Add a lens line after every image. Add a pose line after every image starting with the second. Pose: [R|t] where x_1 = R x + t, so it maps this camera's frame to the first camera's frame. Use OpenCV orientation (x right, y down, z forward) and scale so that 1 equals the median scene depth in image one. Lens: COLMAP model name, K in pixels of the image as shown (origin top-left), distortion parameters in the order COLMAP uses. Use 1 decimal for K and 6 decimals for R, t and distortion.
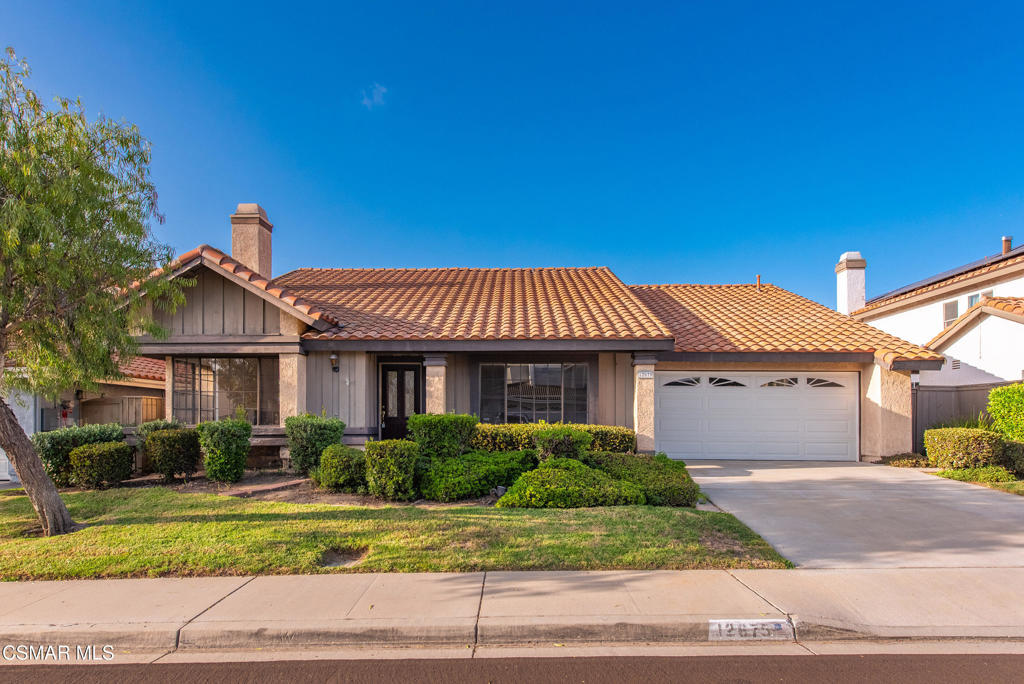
lens RADIAL K [[603.9, 0, 512.0], [0, 603.9, 342.0], [0, 0, 1]] dist [0.015814, -0.002178]
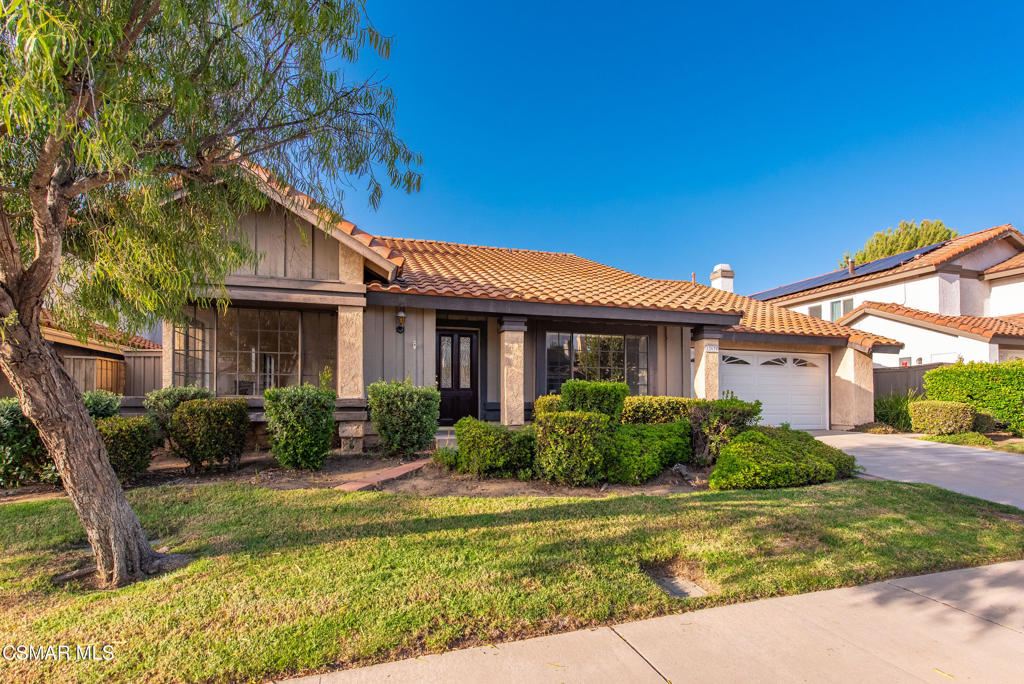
lens RADIAL K [[504.0, 0, 512.0], [0, 504.0, 342.0], [0, 0, 1]] dist [0.010839, -0.000303]
pose [[0.949547, 0.038885, 0.311205, -0.368412], [-0.043061, 0.999051, 0.006557, 0.051944], [-0.310654, -0.019627, 0.950320, 0.292351]]
